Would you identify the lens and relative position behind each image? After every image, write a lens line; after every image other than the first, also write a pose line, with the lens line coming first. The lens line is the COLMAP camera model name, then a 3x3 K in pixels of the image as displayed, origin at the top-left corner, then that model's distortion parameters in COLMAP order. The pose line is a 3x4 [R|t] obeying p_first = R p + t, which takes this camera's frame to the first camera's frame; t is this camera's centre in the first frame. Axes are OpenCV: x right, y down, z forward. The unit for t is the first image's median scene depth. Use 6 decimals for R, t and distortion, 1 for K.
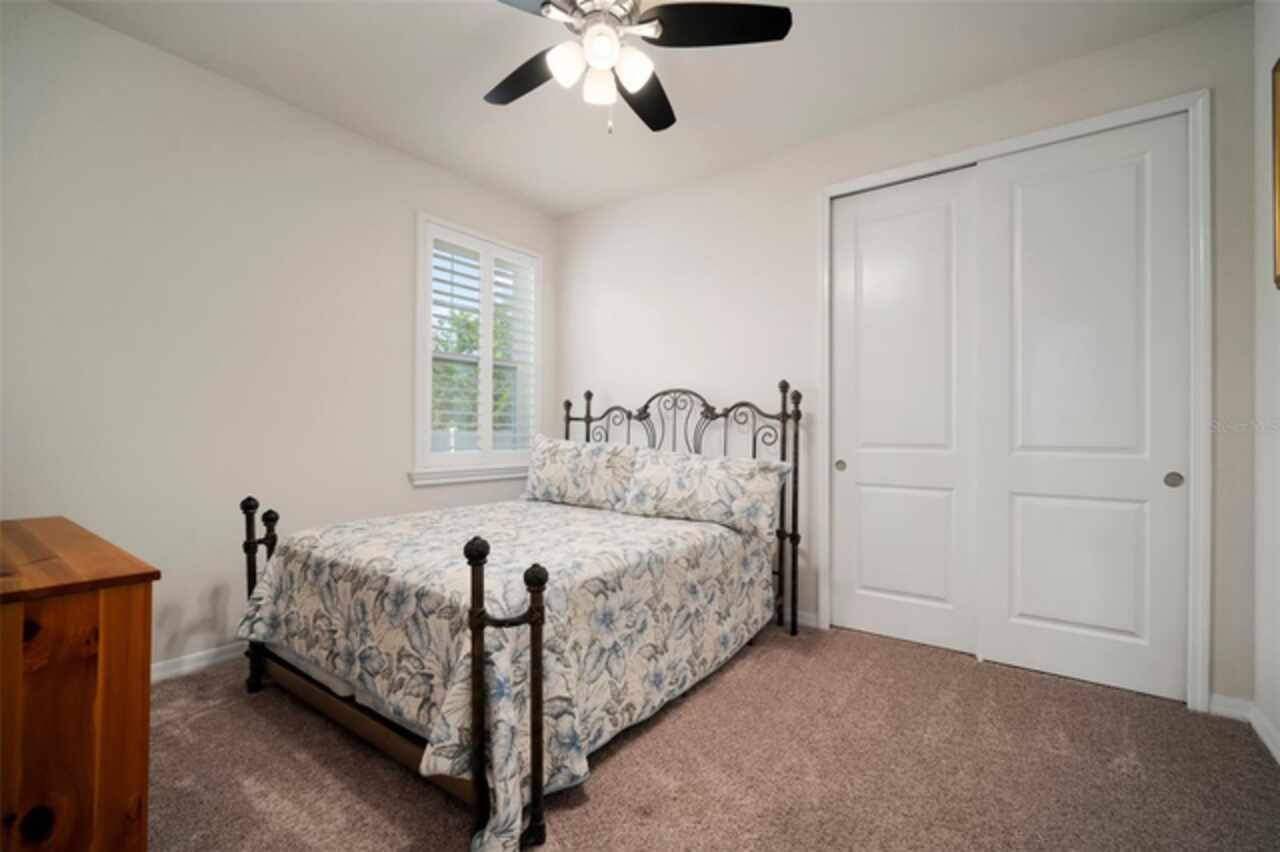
lens RADIAL K [[560.7, 0, 628.8], [0, 560.7, 428.1], [0, 0, 1]] dist [-0.002423, 0.000162]
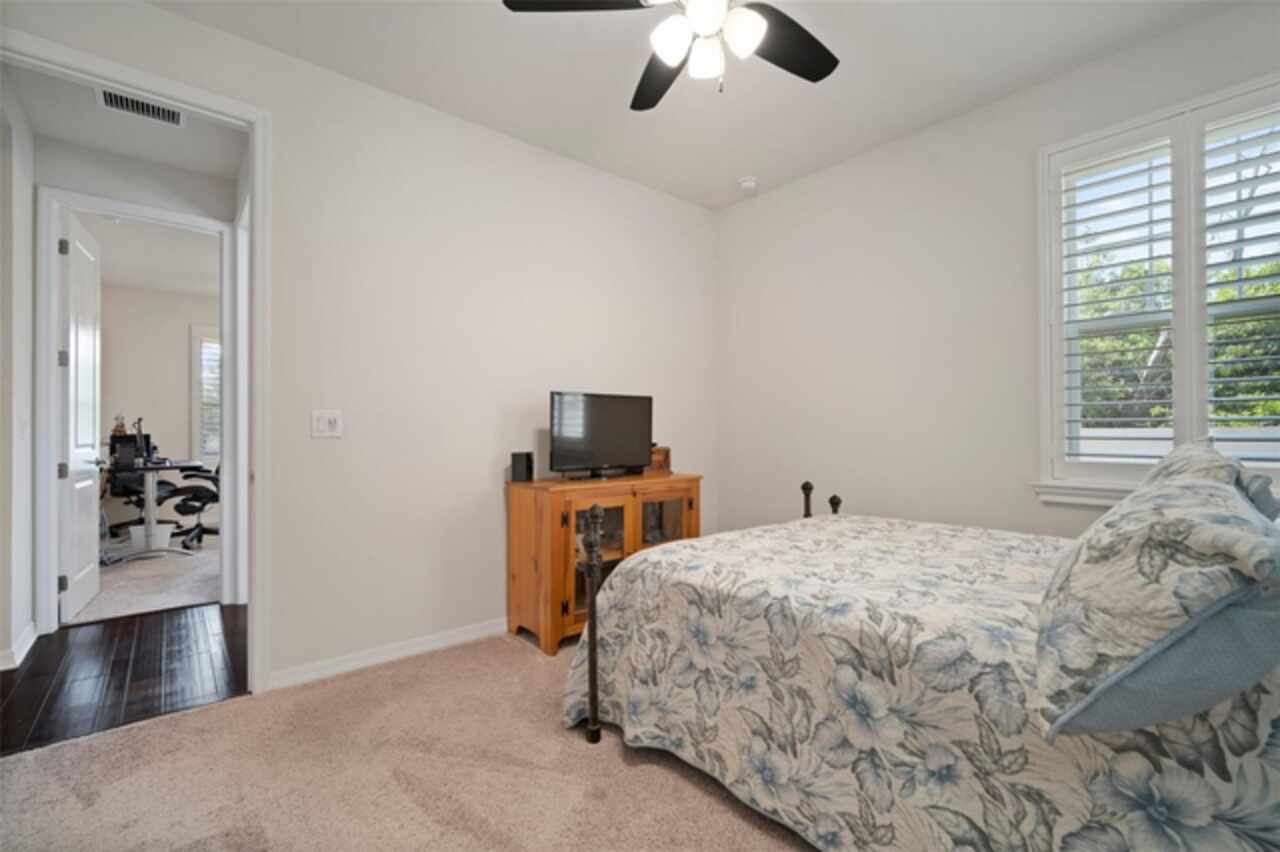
lens RADIAL K [[560.7, 0, 628.8], [0, 560.7, 428.1], [0, 0, 1]] dist [-0.002423, 0.000162]
pose [[-0.220999, -0.008920, -0.975233, 0.830048], [0.008485, 0.999903, -0.011068, 0.008085], [0.975237, -0.010720, -0.220902, 1.024685]]
